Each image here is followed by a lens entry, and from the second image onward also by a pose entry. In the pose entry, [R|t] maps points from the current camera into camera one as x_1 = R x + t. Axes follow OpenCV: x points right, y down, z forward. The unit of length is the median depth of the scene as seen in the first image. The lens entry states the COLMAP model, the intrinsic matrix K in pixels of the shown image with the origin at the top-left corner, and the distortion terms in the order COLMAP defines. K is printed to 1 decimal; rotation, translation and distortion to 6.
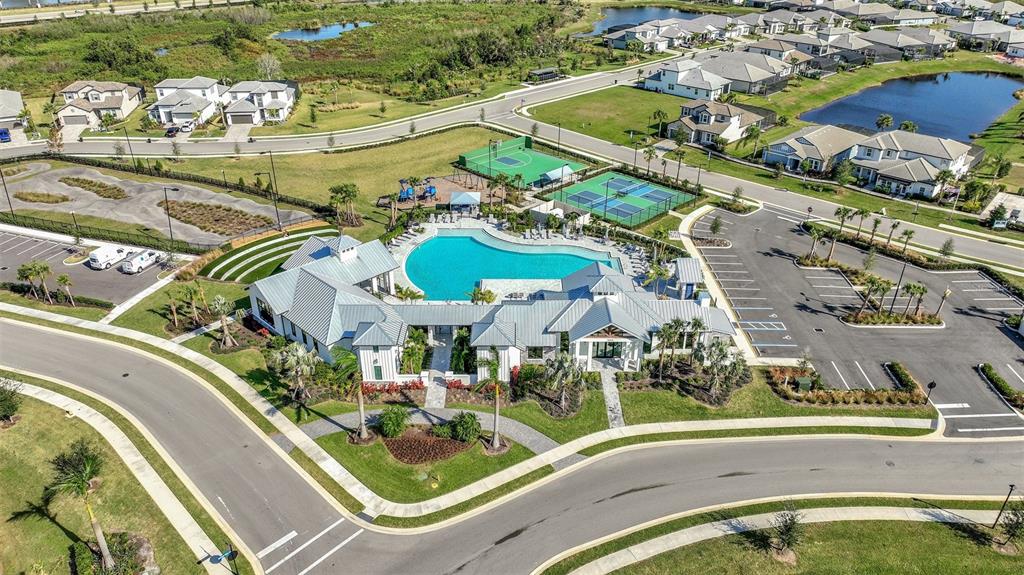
lens RADIAL K [[709.5, 0, 512.0], [0, 709.5, 287.5], [0, 0, 1]] dist [-0.004843, 0.023018]
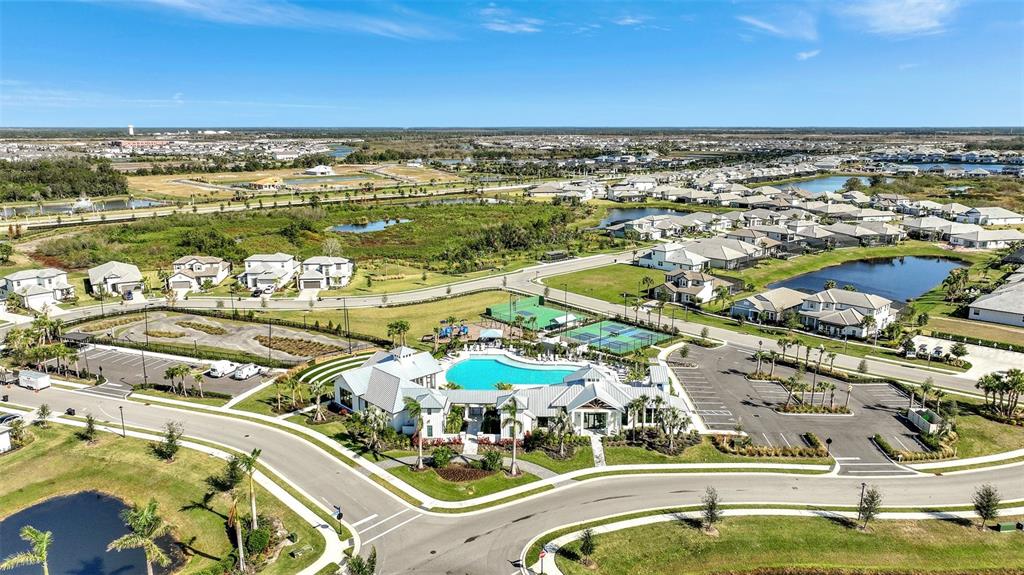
lens RADIAL K [[704.7, 0, 517.2], [0, 704.7, 288.2], [0, 0, 1]] dist [0.006712, -0.000682]
pose [[0.999789, 0.001100, -0.020489, 0.007084], [-0.006565, 0.963212, -0.268662, 0.135211], [0.019440, 0.268740, 0.963017, -0.251204]]
